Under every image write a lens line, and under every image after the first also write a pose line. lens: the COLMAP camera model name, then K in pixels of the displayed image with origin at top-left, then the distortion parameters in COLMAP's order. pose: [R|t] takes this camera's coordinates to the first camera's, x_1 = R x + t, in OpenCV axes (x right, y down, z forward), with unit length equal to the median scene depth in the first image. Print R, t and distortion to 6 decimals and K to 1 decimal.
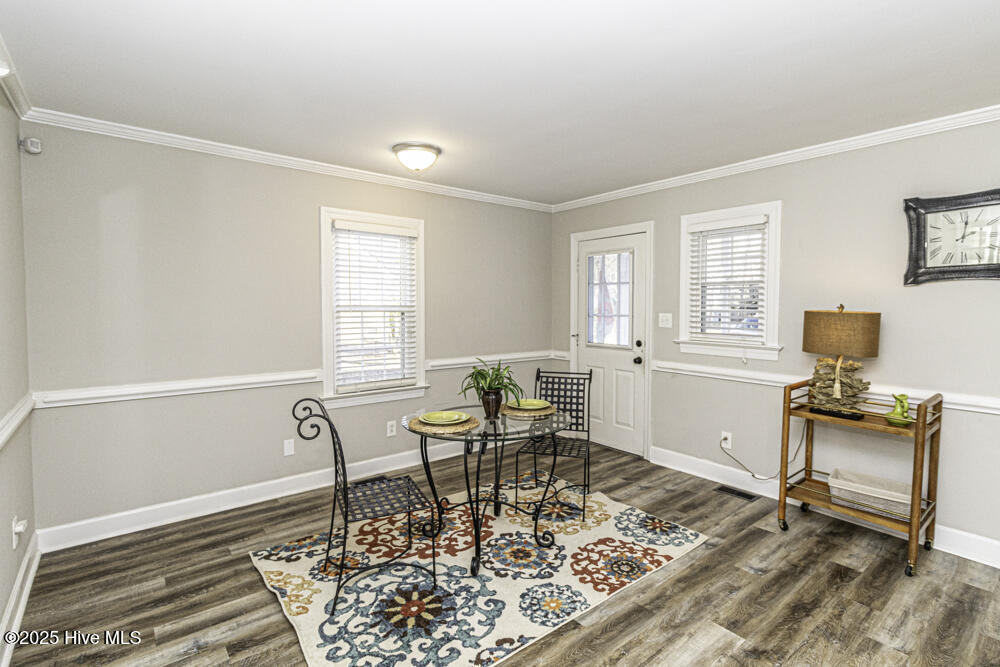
lens RADIAL K [[481.4, 0, 502.8], [0, 481.4, 333.8], [0, 0, 1]] dist [0.002431, -0.000386]
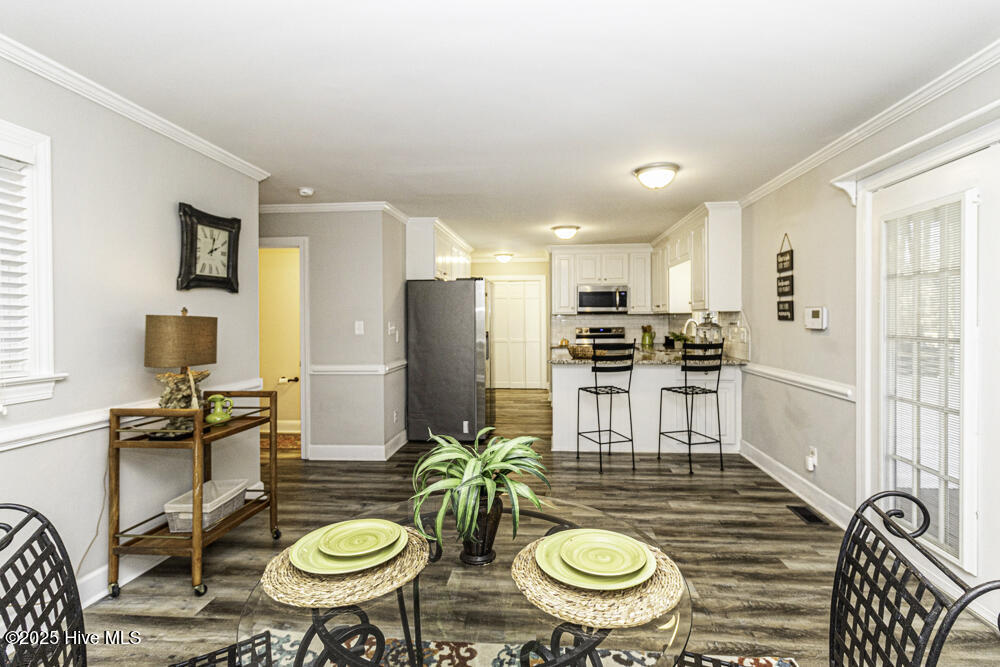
lens RADIAL K [[481.4, 0, 512.3], [0, 481.4, 318.4], [0, 0, 1]] dist [0.002431, -0.000386]
pose [[-0.728454, 0.000290, 0.685095, -0.362480], [0.042826, 0.998064, 0.045113, -0.060559], [-0.683755, 0.062202, -0.727055, 1.339152]]
